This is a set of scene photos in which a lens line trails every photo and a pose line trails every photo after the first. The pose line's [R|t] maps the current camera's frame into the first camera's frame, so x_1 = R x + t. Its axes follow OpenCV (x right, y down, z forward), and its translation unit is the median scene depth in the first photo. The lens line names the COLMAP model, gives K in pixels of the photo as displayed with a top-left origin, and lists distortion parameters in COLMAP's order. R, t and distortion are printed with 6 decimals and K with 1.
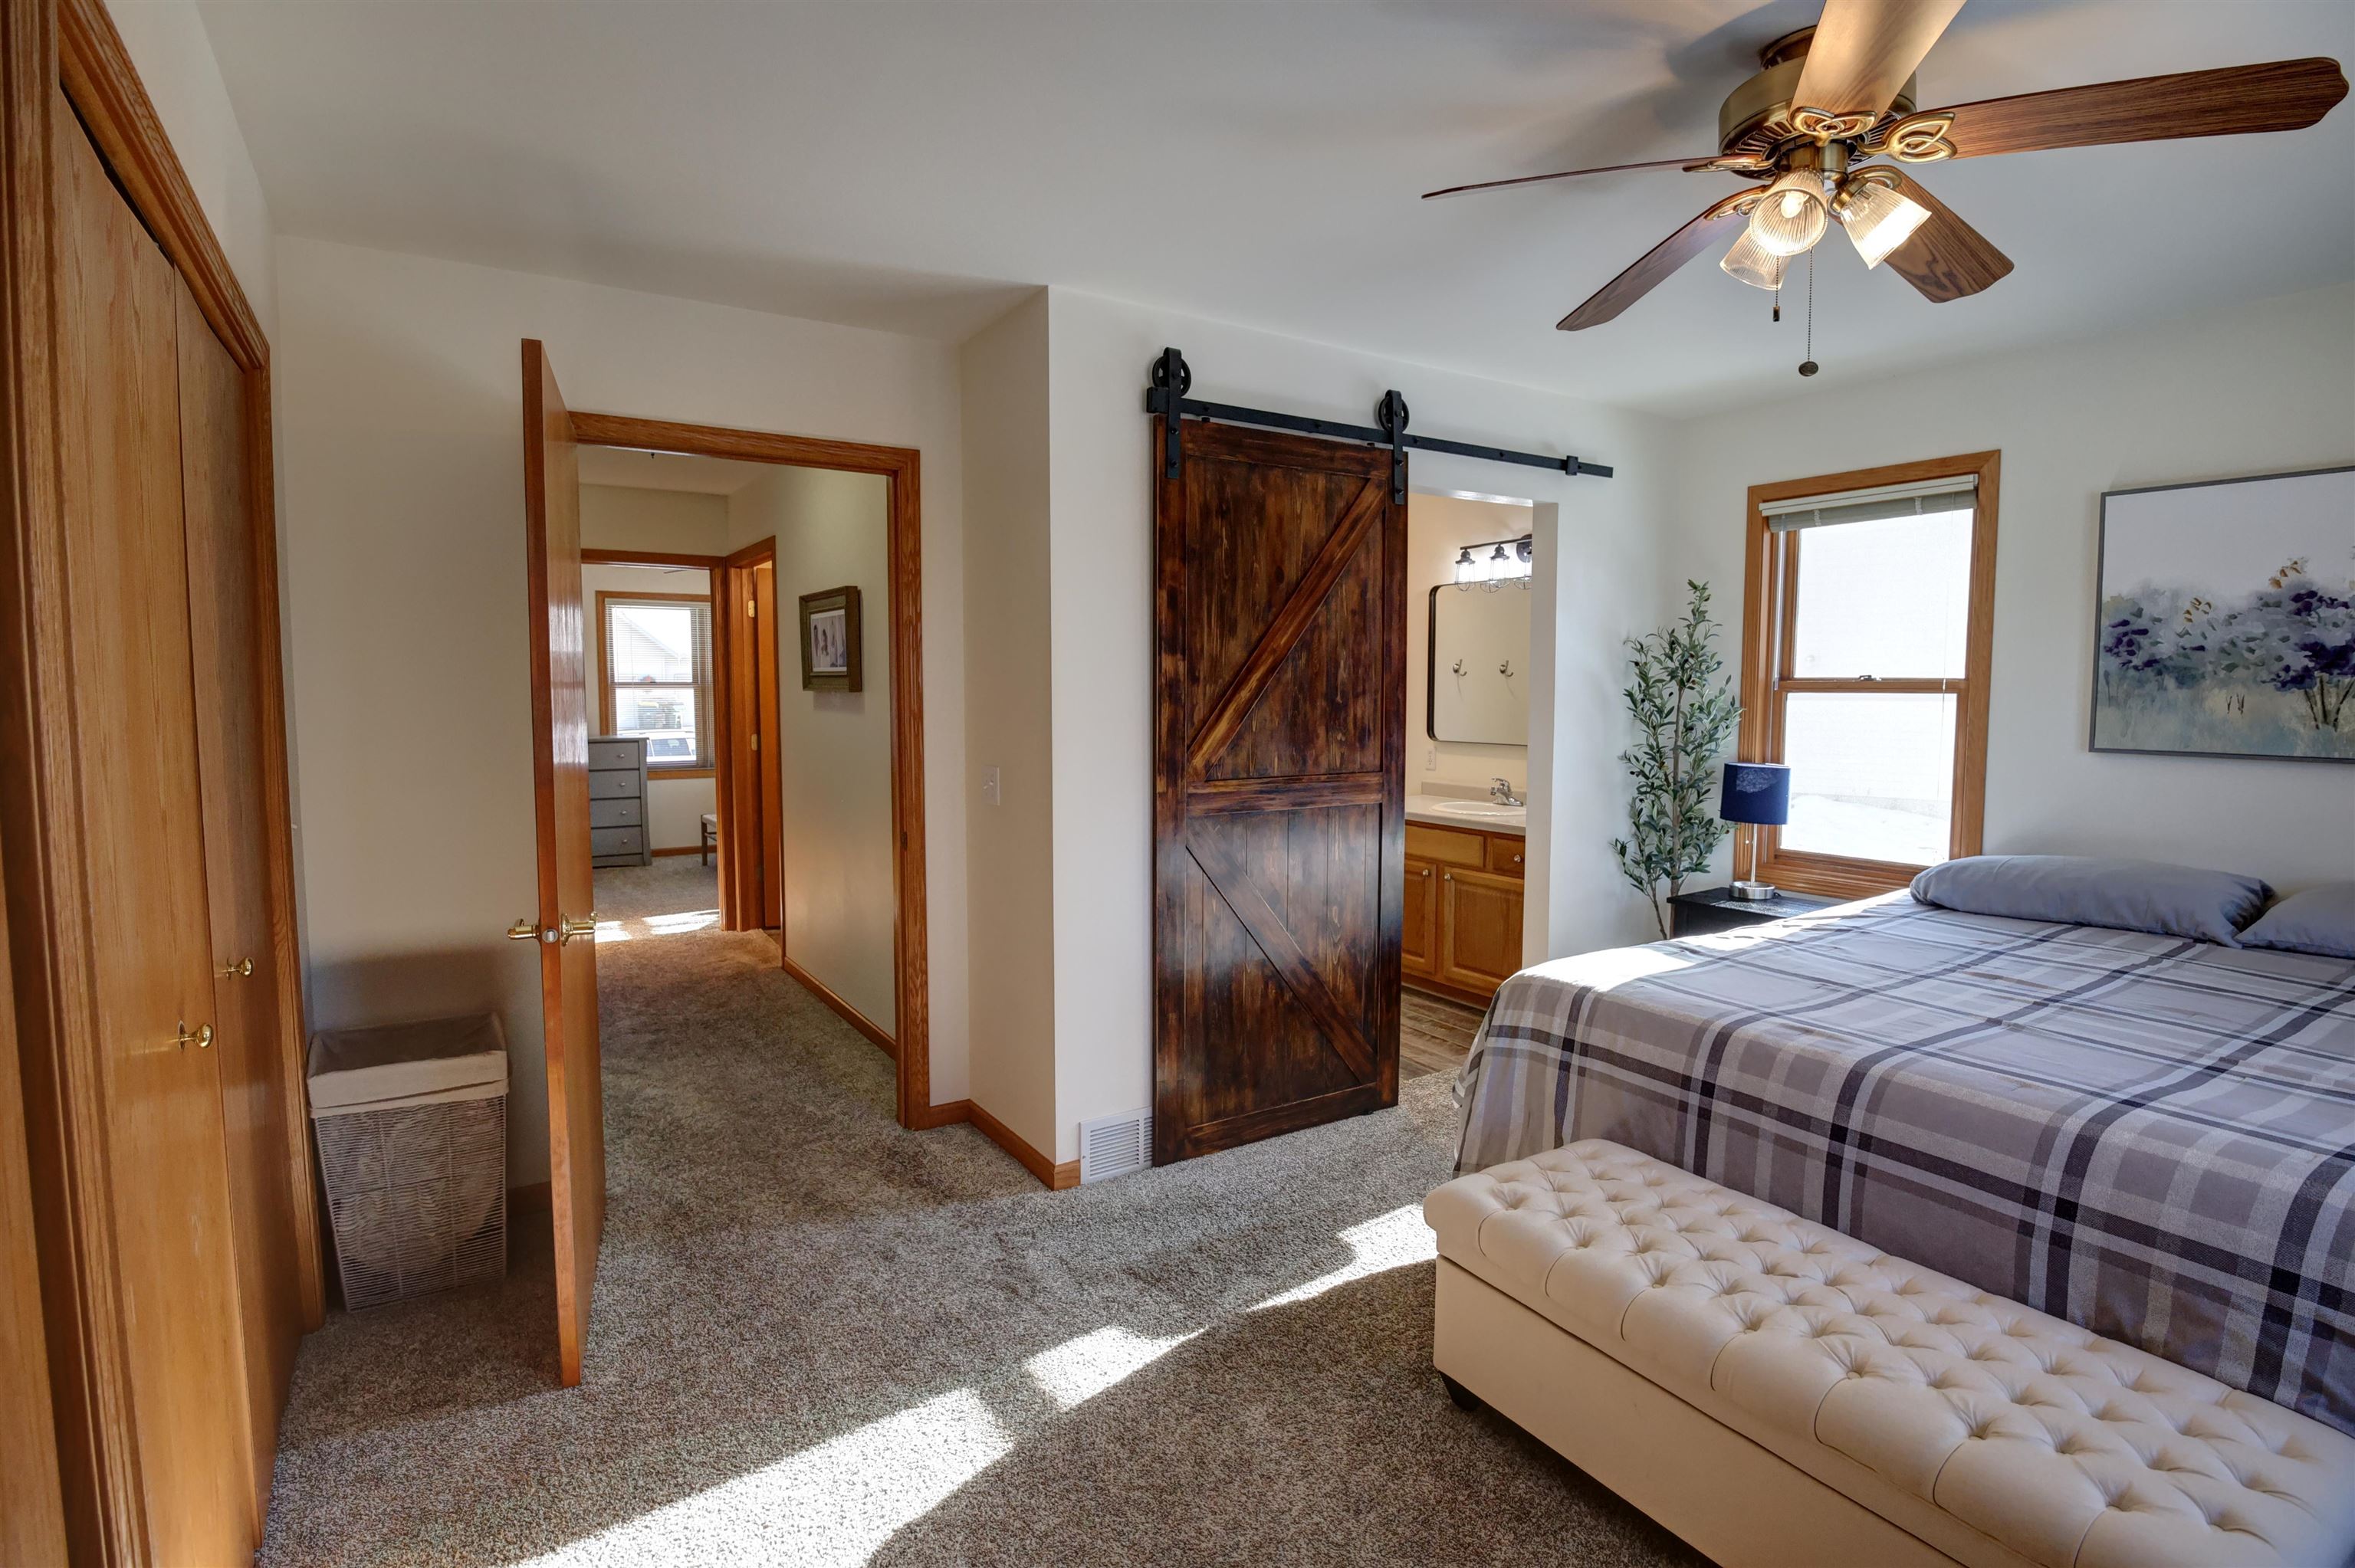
lens RADIAL K [[1190.5, 0, 1186.9], [0, 1190.5, 790.4], [0, 0, 1]] dist [-0.023640, -0.004537]
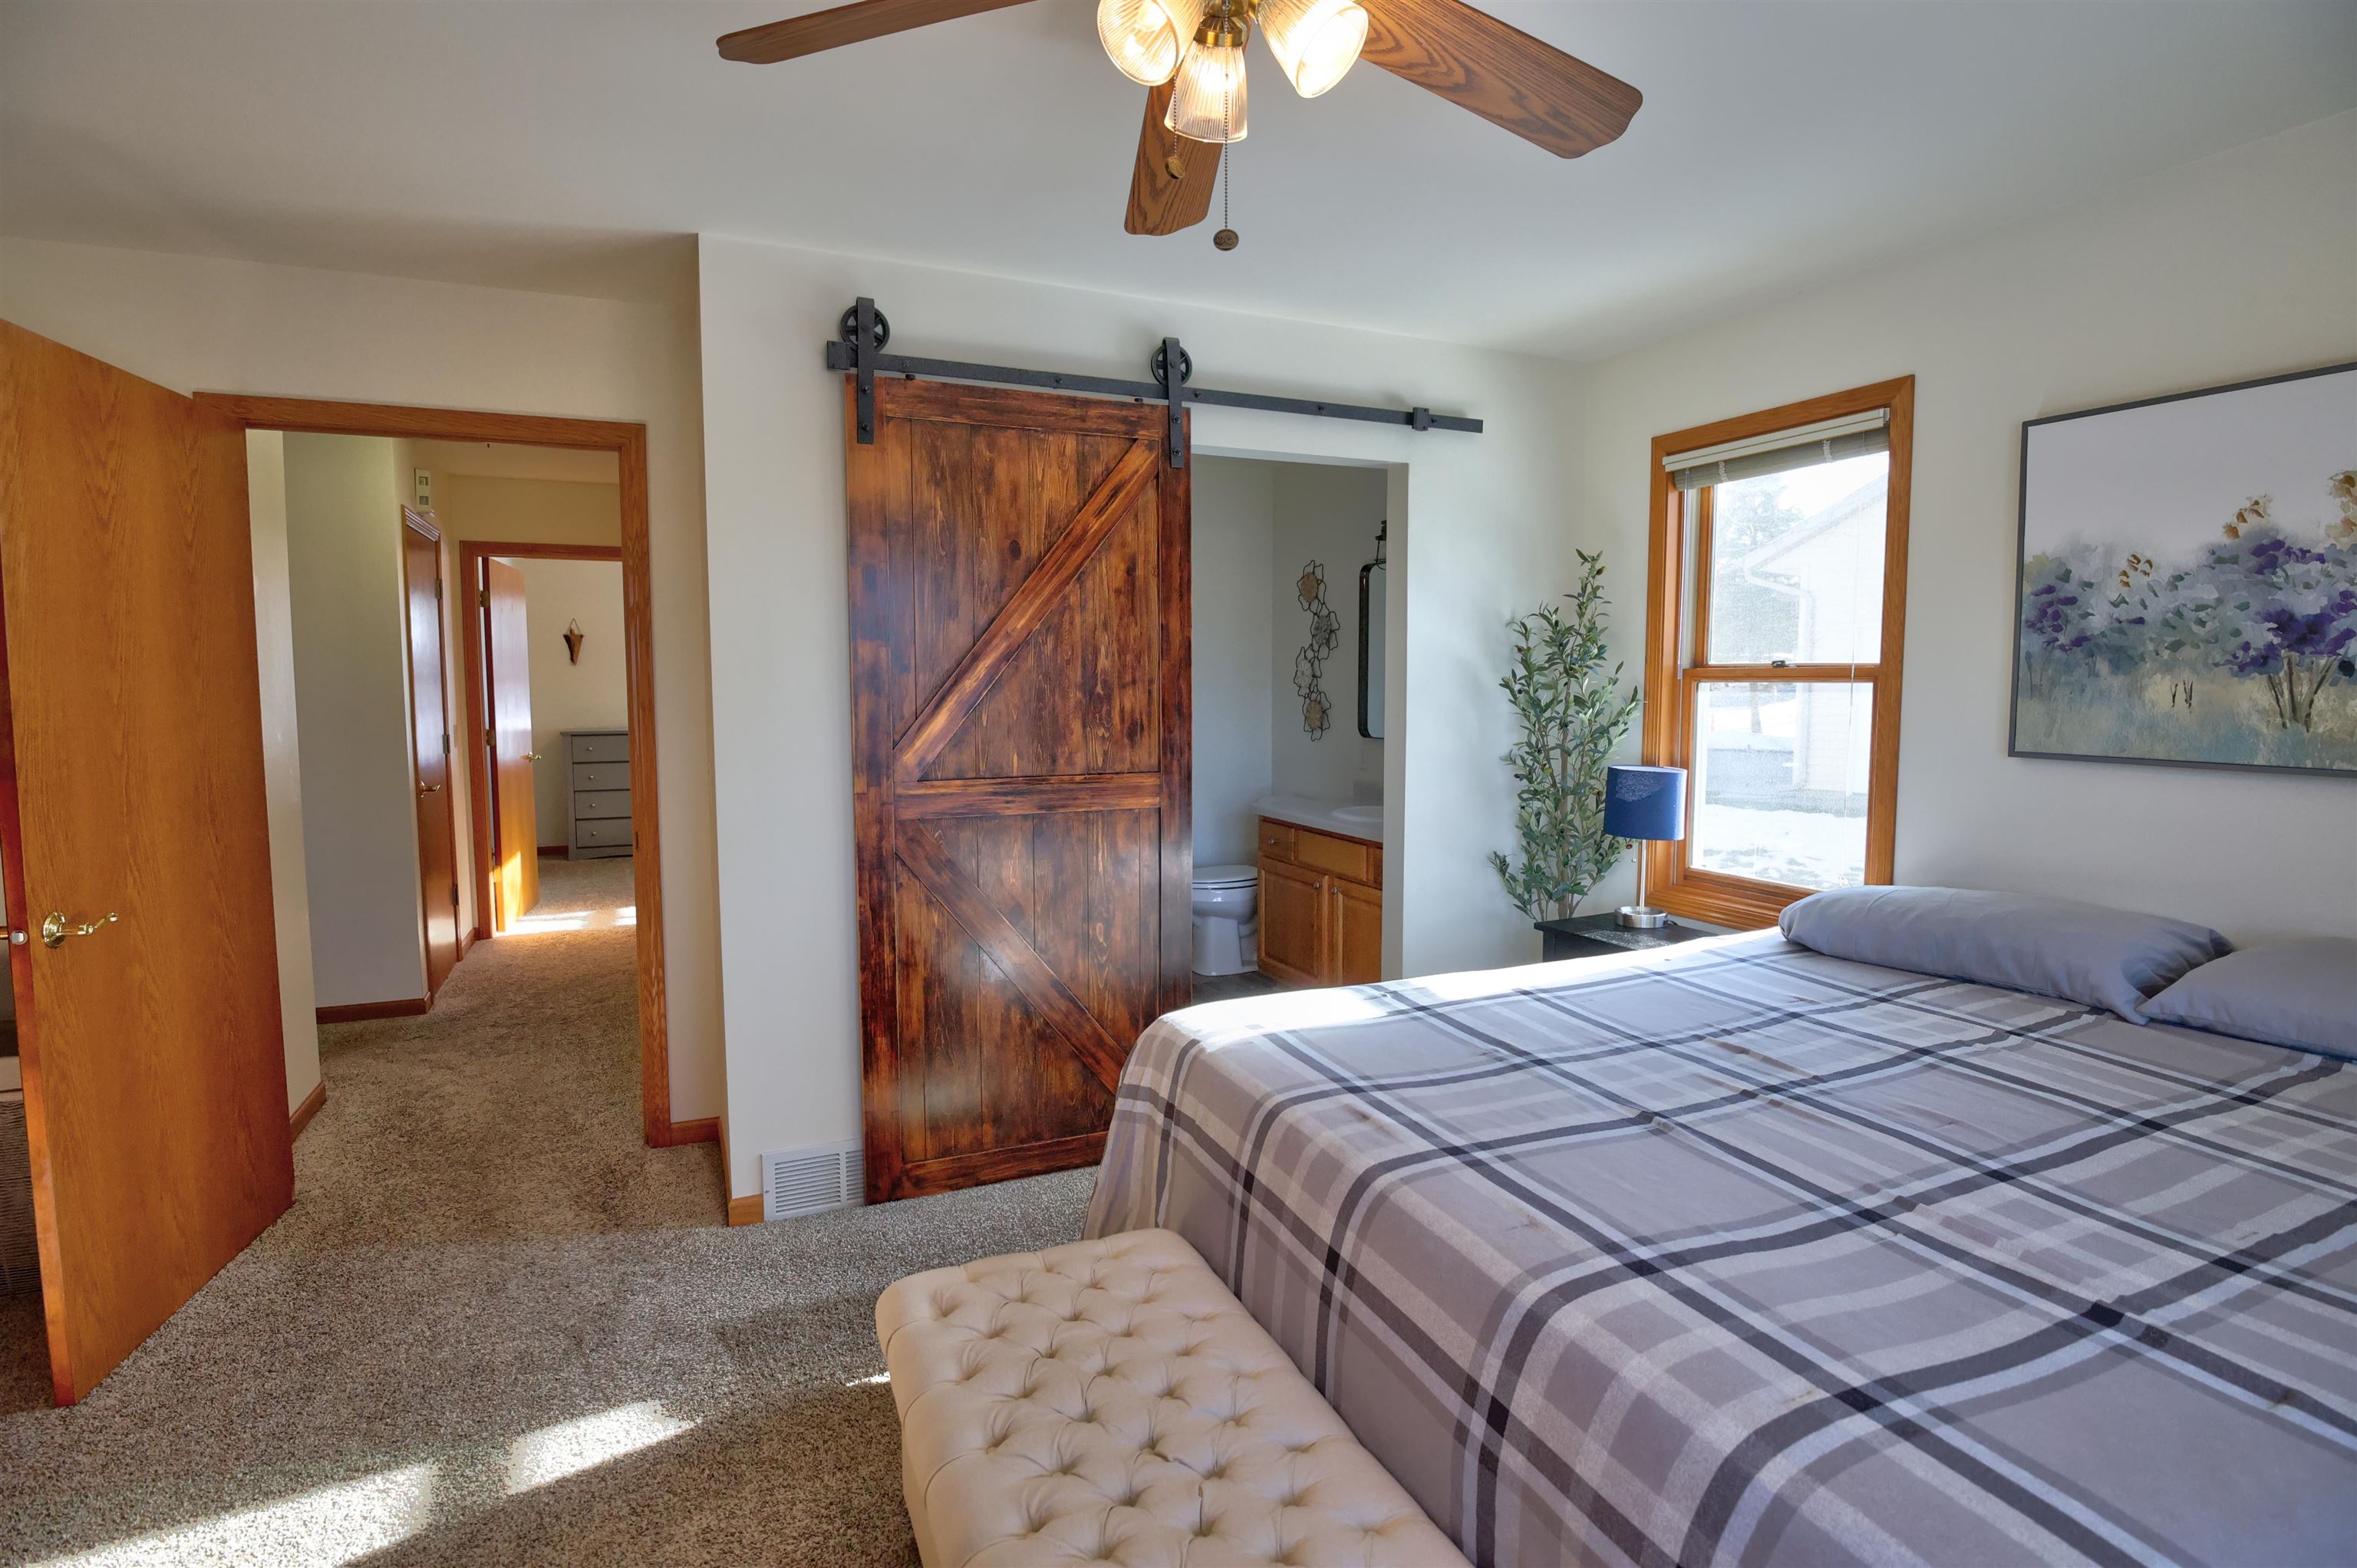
lens RADIAL K [[1191.6, 0, 1176.6], [0, 1191.6, 790.0], [0, 0, 1]] dist [-0.023640, -0.004537]
pose [[0.988059, 0.012771, -0.153543, 0.346808], [-0.012093, 0.999913, 0.005347, -0.008134], [0.153598, -0.003427, 0.988128, 0.144209]]
